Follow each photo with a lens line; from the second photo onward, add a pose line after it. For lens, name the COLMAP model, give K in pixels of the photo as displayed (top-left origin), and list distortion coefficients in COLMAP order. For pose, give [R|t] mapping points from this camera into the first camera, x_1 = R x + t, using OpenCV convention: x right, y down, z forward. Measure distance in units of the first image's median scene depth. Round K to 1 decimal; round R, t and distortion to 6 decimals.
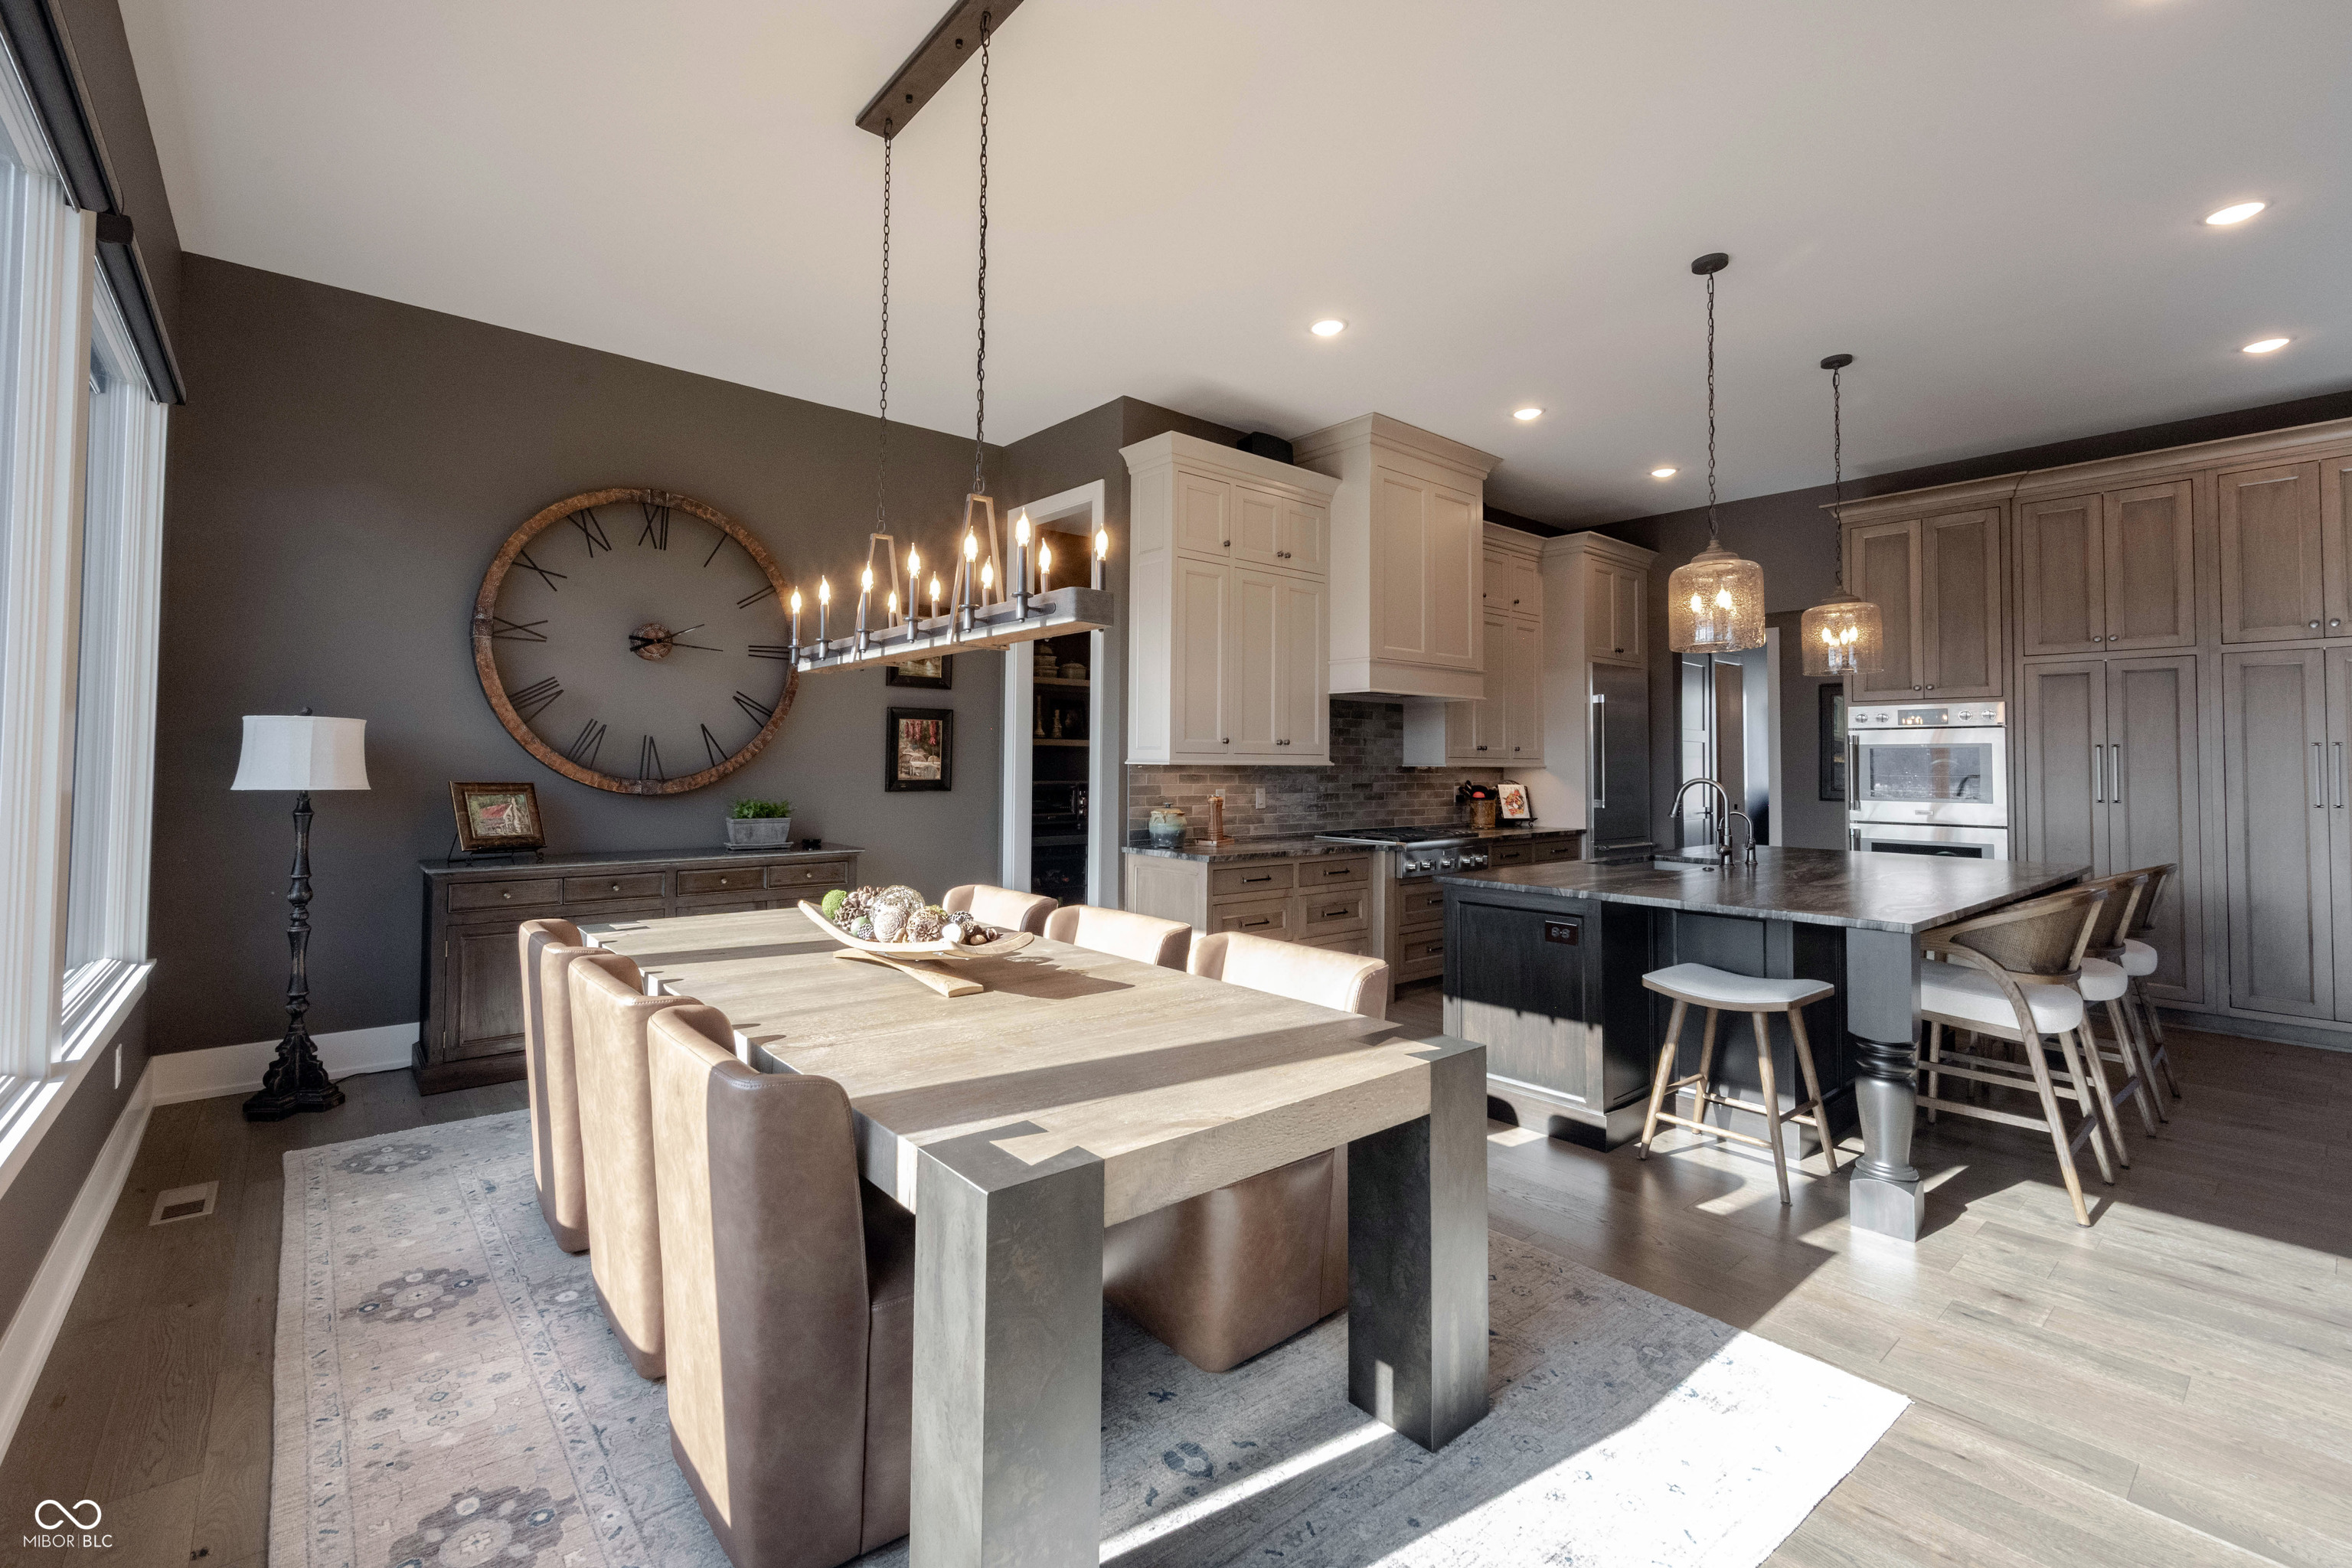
lens RADIAL K [[1005.4, 0, 1097.0], [0, 1005.4, 736.2], [0, 0, 1]] dist [-0.002996, 0.000903]
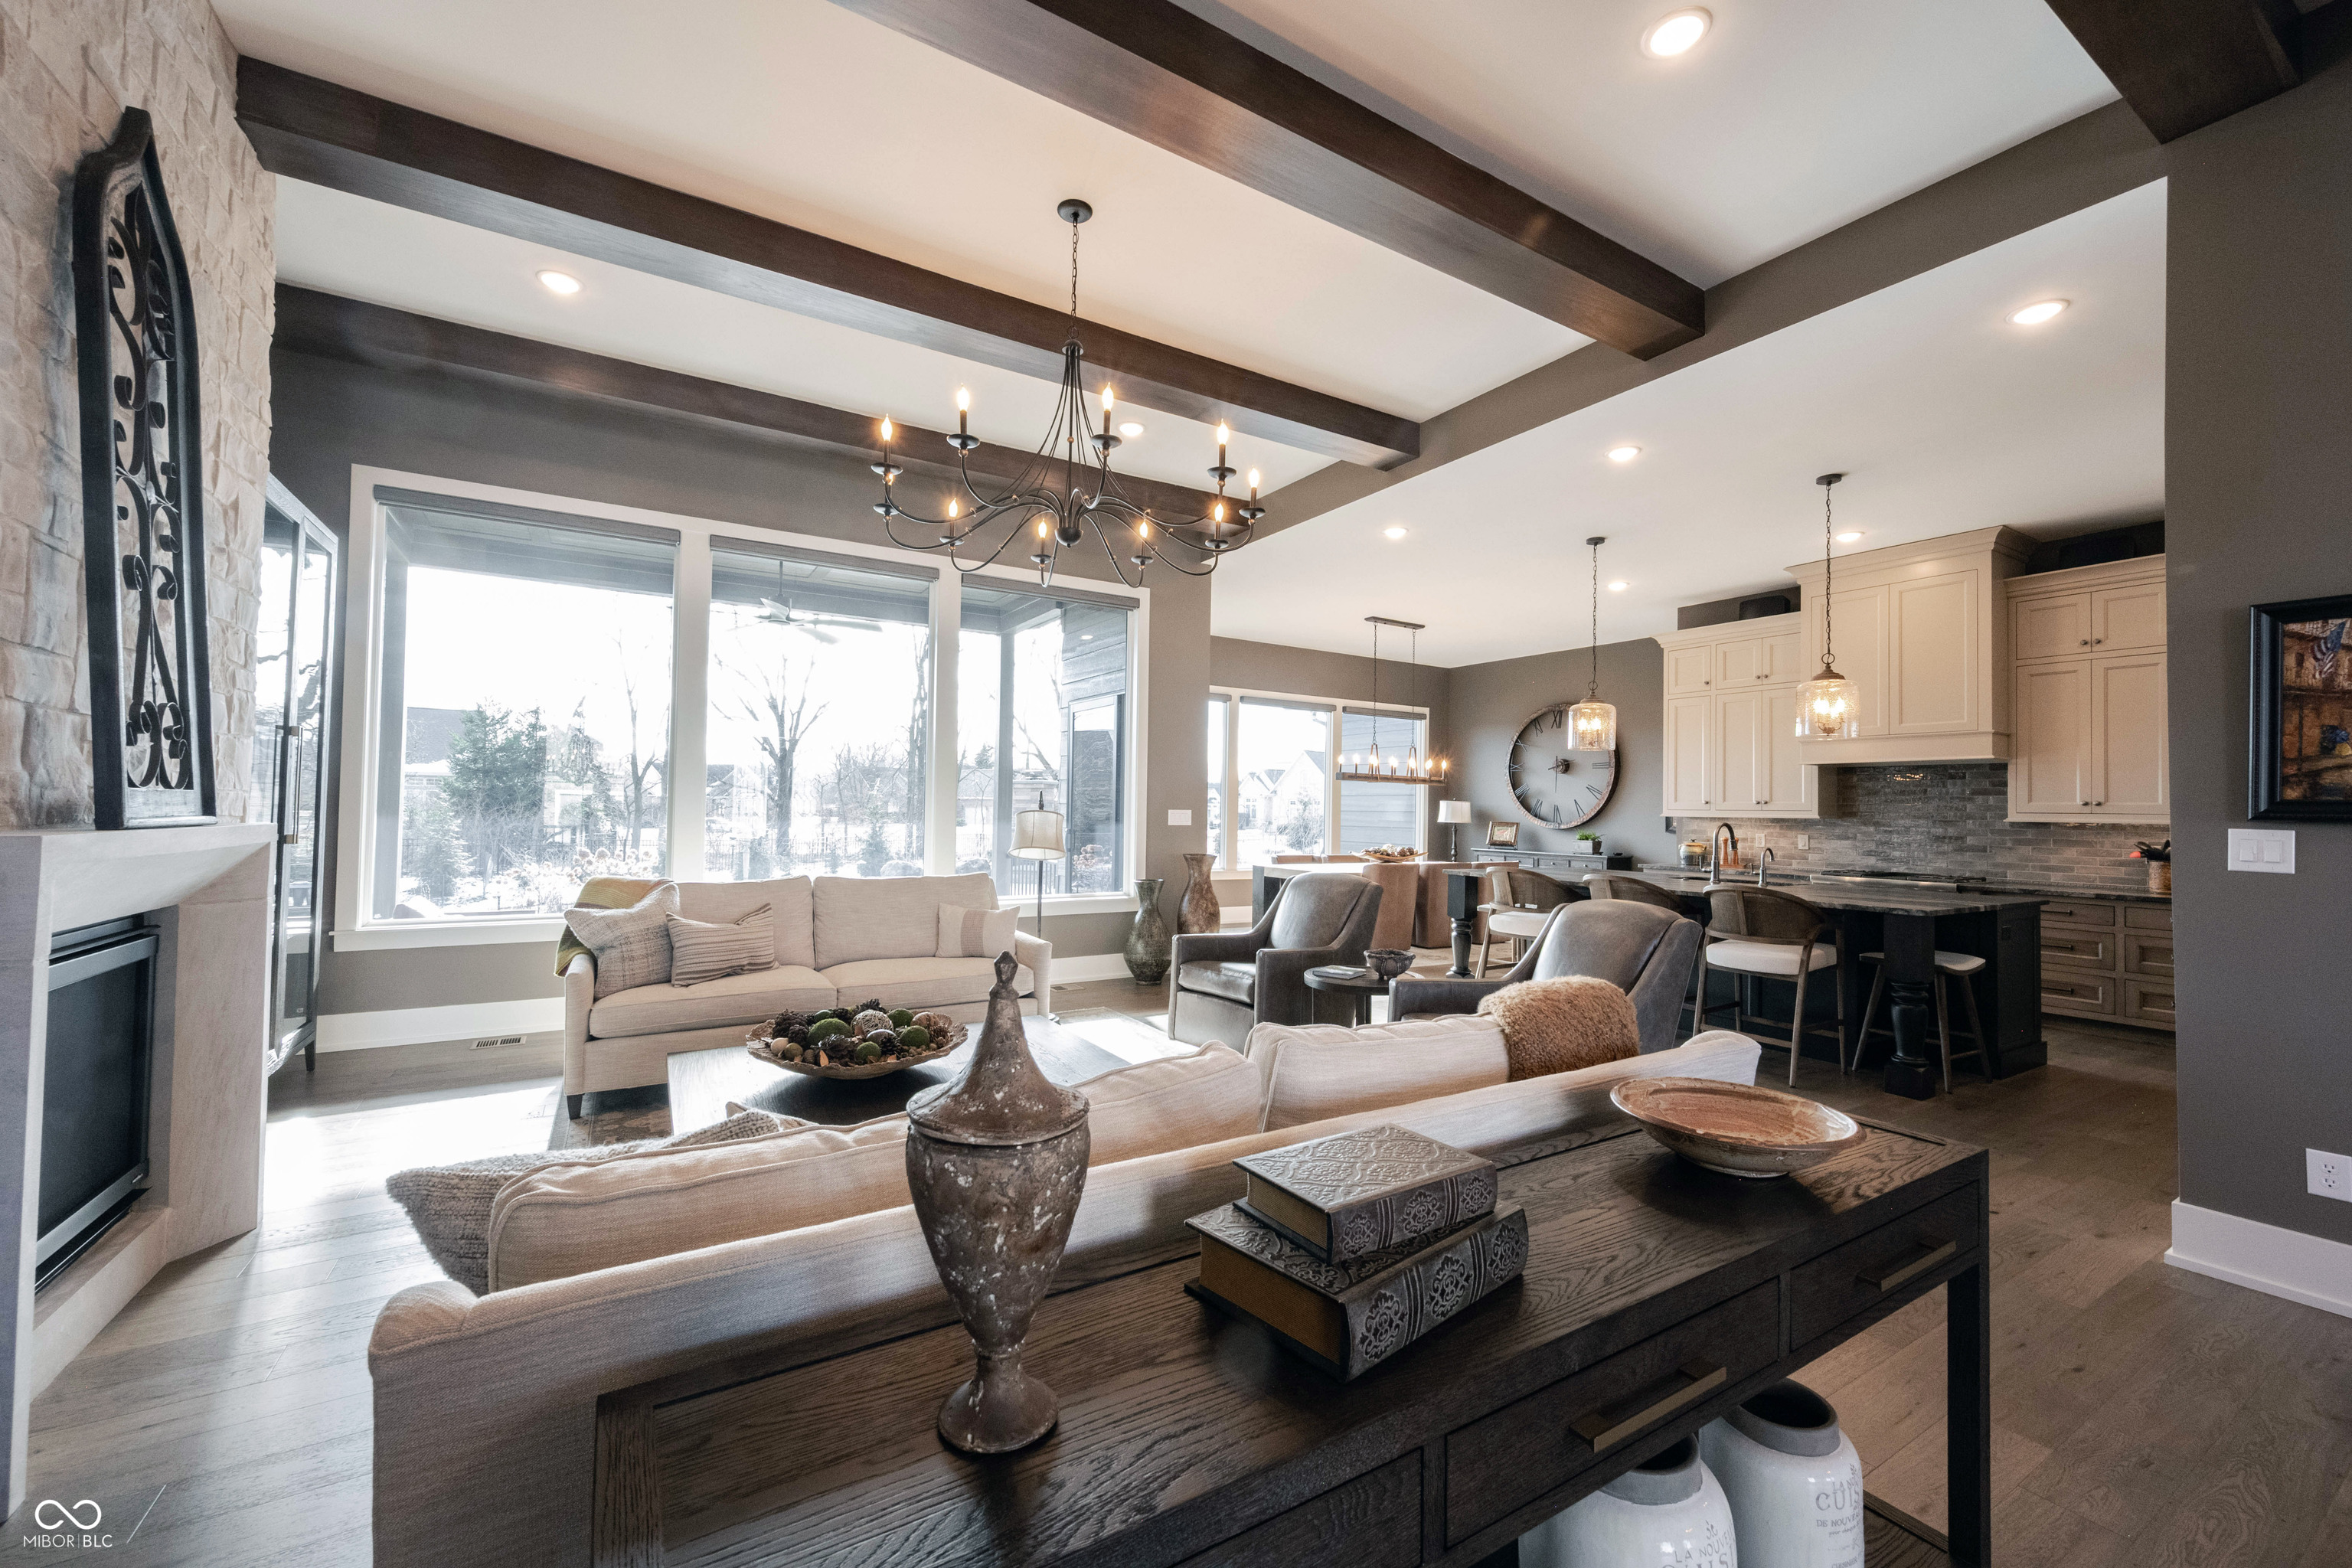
lens RADIAL K [[924.4, 0, 1179.2], [0, 924.4, 788.8], [0, 0, 1]] dist [-0.001779, 0.000368]
pose [[-0.116996, -0.033757, -0.992559, 1.629741], [0.006930, 0.999370, -0.034805, 0.027381], [0.993108, -0.010951, -0.116688, 0.298673]]
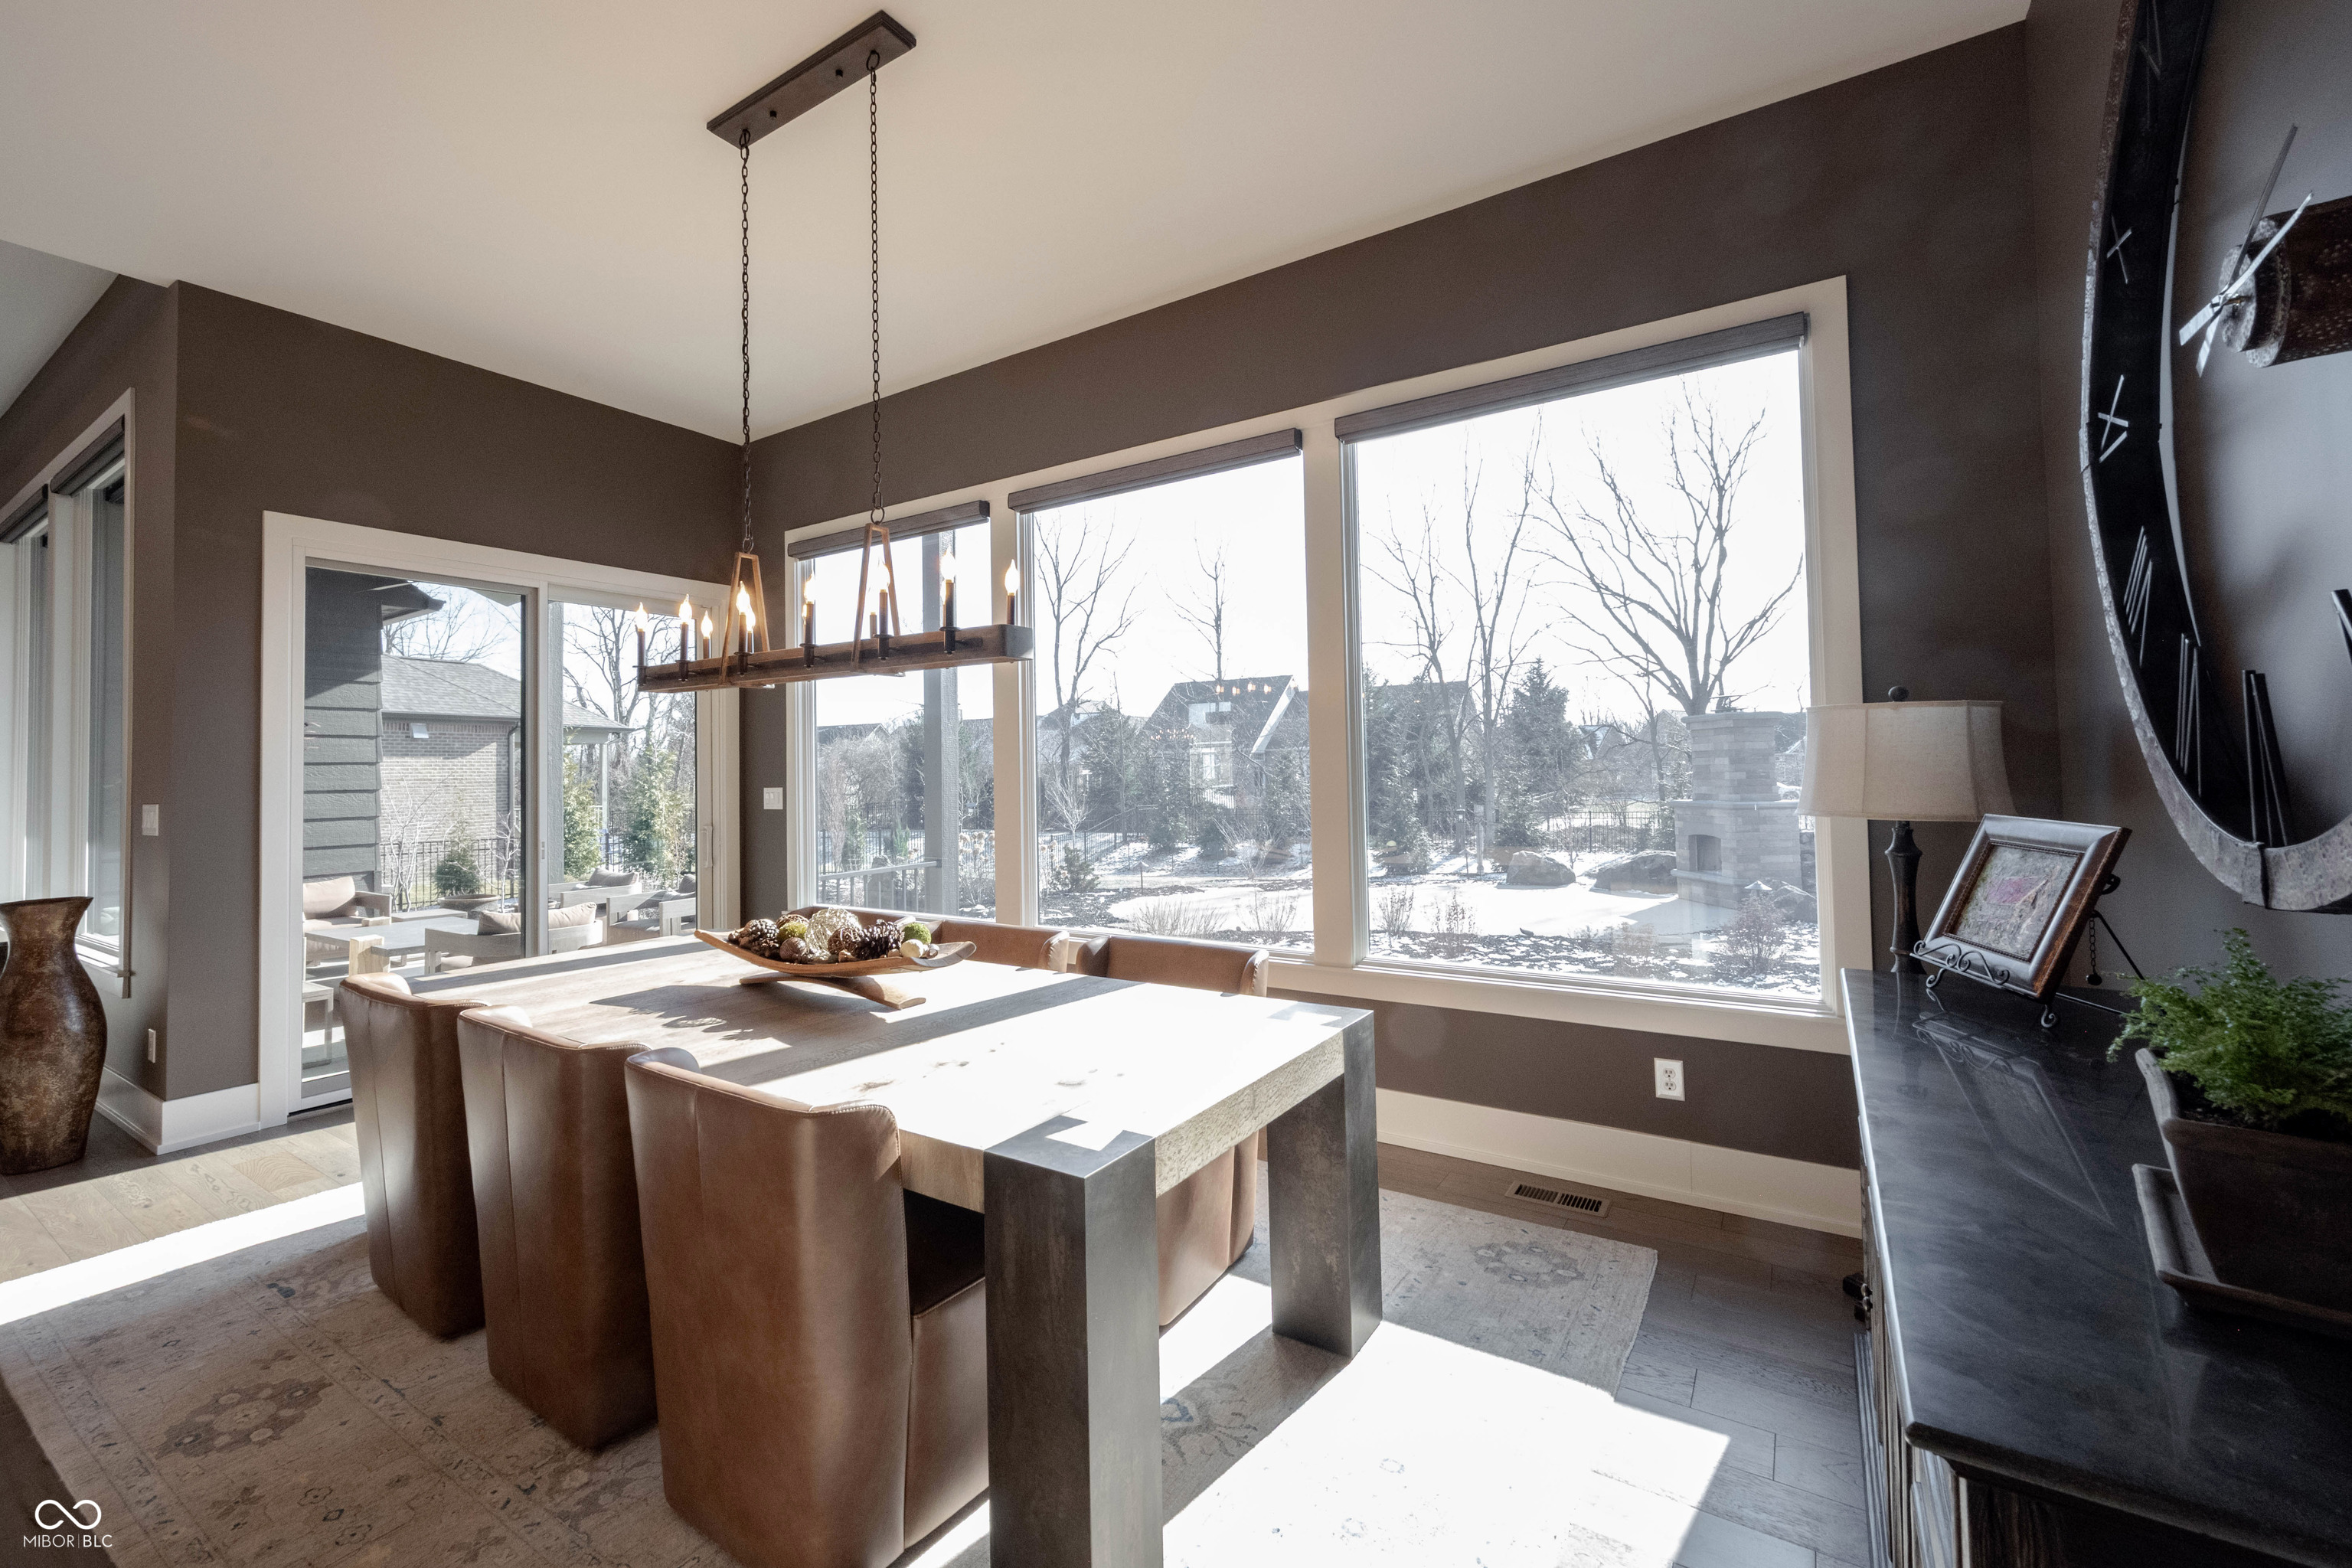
lens RADIAL K [[976.2, 0, 1075.8], [0, 976.2, 750.0], [0, 0, 1]] dist [0.003634, -0.001339]
pose [[-0.959697, 0.005839, -0.280976, -0.071644], [0.021316, 0.998416, -0.052062, 0.021121], [0.280227, -0.055953, -0.958302, 0.978751]]
